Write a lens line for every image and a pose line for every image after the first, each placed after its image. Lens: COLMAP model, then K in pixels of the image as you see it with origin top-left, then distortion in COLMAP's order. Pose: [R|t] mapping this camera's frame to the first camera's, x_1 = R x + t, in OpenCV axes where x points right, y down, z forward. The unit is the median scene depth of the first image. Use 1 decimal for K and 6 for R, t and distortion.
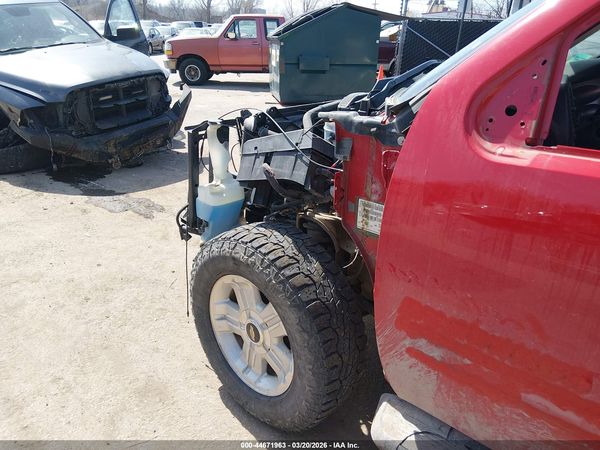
lens RADIAL K [[456.9, 0, 300.6], [0, 456.9, 222.5], [0, 0, 1]] dist [0.059344, -0.102101]
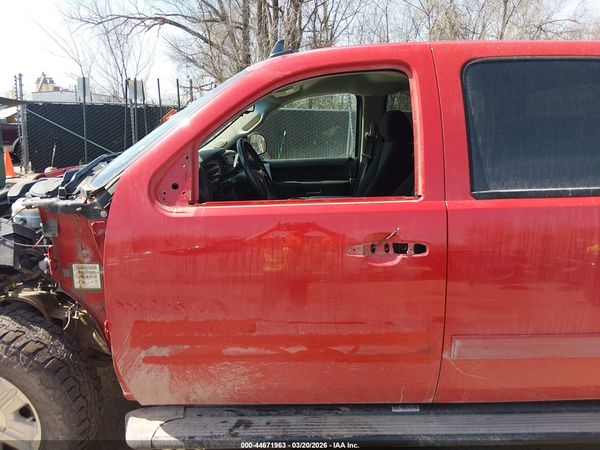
lens RADIAL K [[456.9, 0, 300.6], [0, 456.9, 222.5], [0, 0, 1]] dist [0.059344, -0.102101]
pose [[0.724645, -0.160103, 0.670266, -0.246555], [0.257186, 0.965194, -0.047502, 0.057057], [-0.639331, 0.206805, 0.740599, -0.350892]]
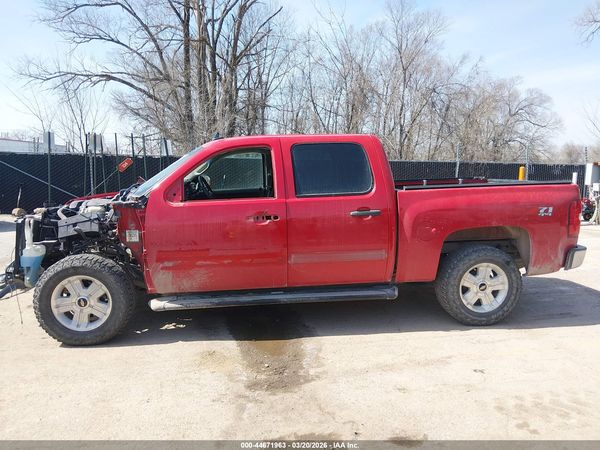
lens RADIAL K [[452.3, 0, 302.0], [0, 452.3, 227.6], [0, 0, 1]] dist [0.072859, -0.125321]
pose [[0.627005, -0.118404, 0.769964, -1.361617], [0.294269, 0.951151, -0.093365, 0.513807], [-0.721298, 0.285117, 0.631220, -1.567549]]
